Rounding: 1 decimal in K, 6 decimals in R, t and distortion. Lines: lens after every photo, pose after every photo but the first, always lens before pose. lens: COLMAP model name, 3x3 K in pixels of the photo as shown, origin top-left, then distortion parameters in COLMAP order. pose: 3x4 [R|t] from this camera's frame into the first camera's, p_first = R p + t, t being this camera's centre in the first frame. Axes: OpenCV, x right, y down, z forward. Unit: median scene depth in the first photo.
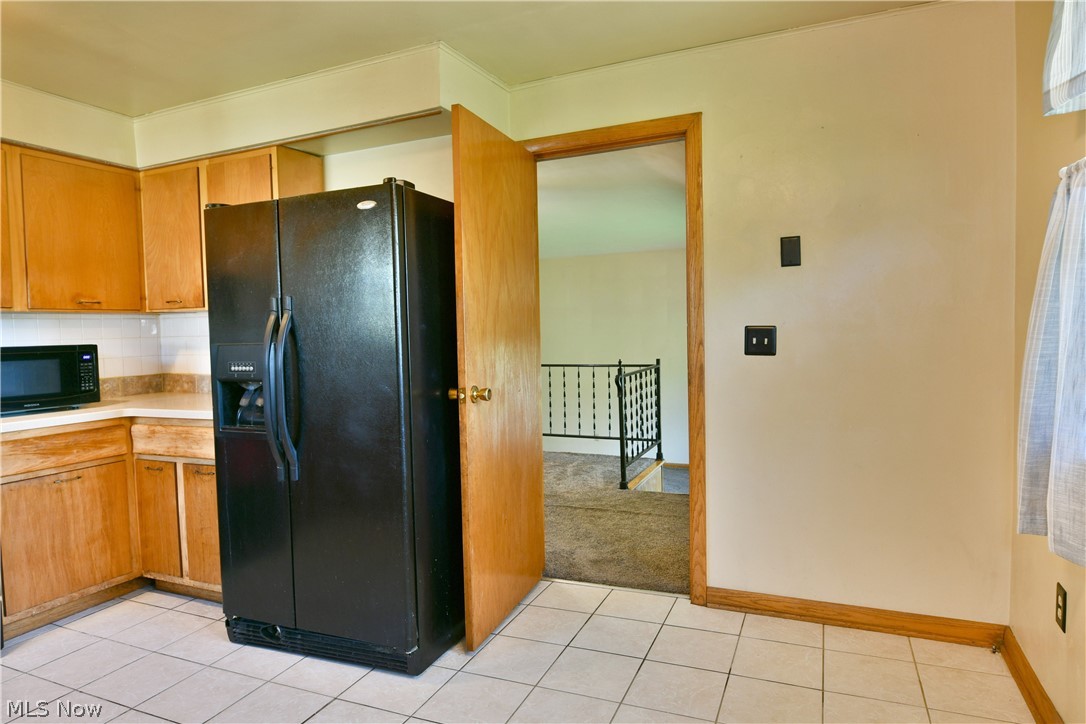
lens RADIAL K [[659.1, 0, 539.2], [0, 659.1, 356.4], [0, 0, 1]] dist [-0.013538, -0.004513]
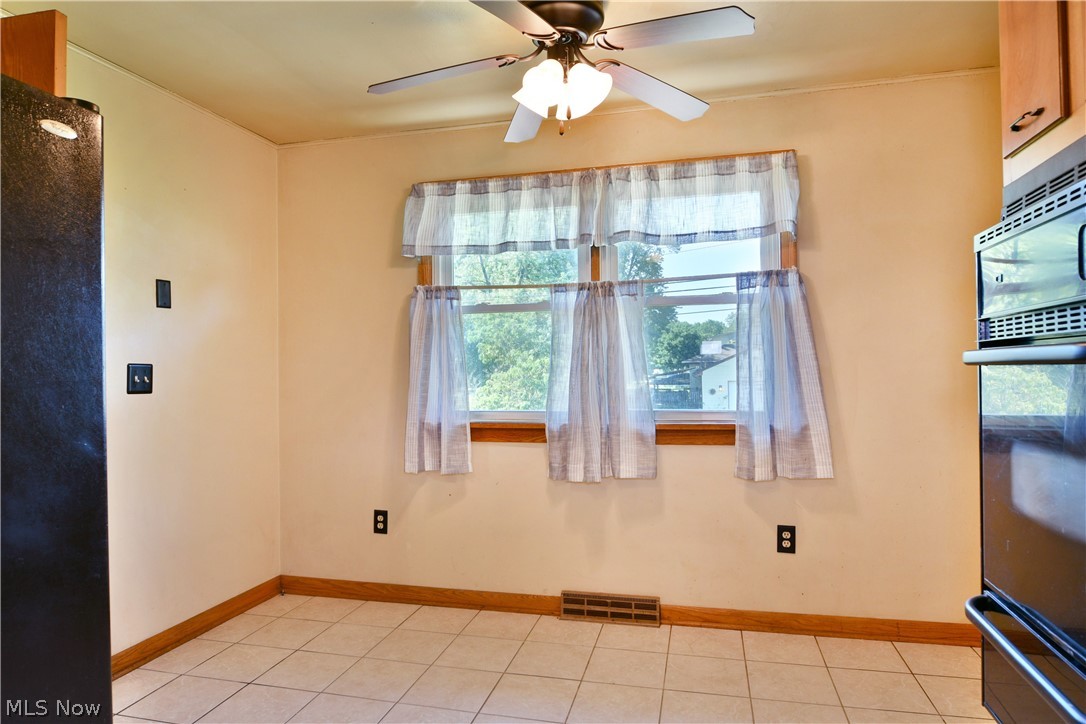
lens RADIAL K [[659.1, 0, 542.3], [0, 659.1, 360.7], [0, 0, 1]] dist [-0.013538, -0.004513]
pose [[-0.161519, 0.033571, 0.986298, -0.739811], [0.061508, 0.997821, -0.023890, 0.009678], [-0.984951, 0.056806, -0.163232, 0.574843]]
